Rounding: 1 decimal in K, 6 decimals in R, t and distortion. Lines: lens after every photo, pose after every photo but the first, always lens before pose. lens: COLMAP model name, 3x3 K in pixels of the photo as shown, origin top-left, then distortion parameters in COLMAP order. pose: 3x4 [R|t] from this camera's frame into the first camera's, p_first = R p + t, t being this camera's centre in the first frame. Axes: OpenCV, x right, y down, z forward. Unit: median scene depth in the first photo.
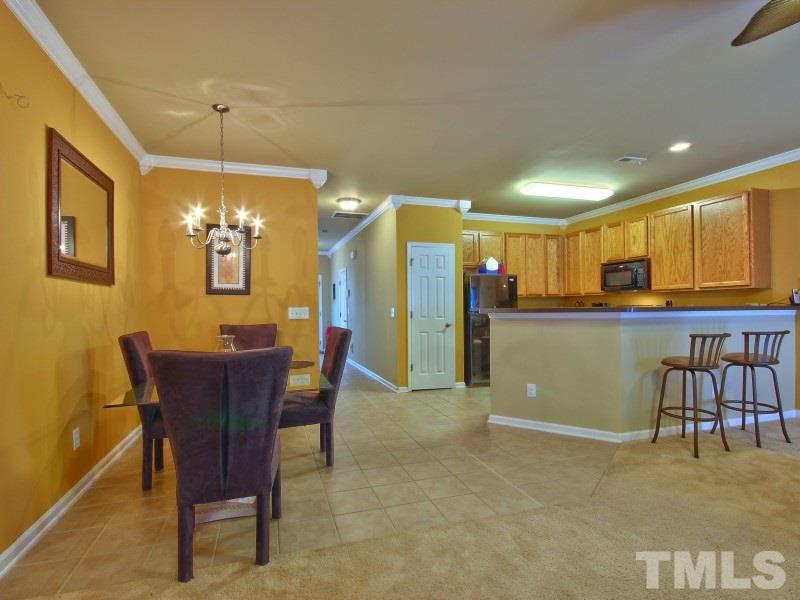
lens RADIAL K [[421.2, 0, 398.9], [0, 421.2, 304.5], [0, 0, 1]] dist [0.001192, -0.000133]
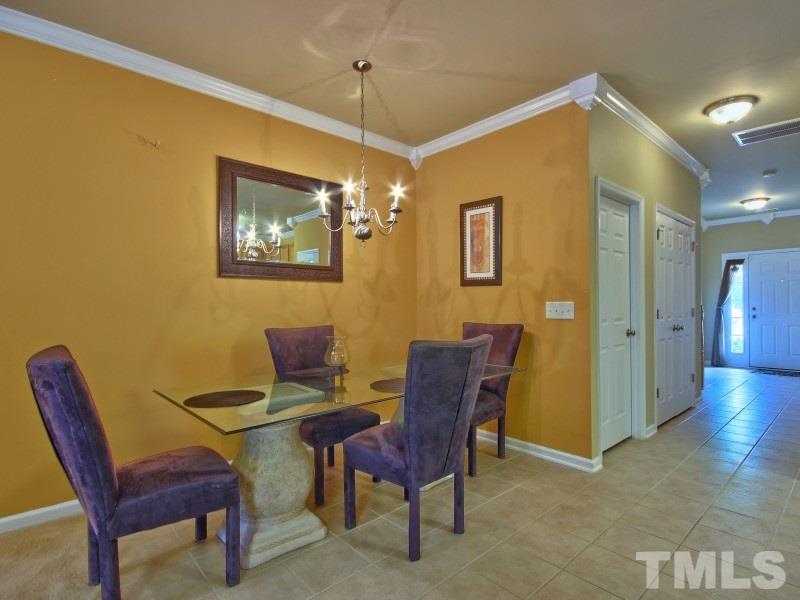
lens RADIAL K [[421.2, 0, 398.9], [0, 421.2, 304.5], [0, 0, 1]] dist [0.001192, -0.000133]
pose [[0.407575, 0.009113, -0.913126, 0.211862], [0.007430, 0.999884, 0.013296, 0.000591], [0.913142, -0.012203, 0.407460, 0.398386]]
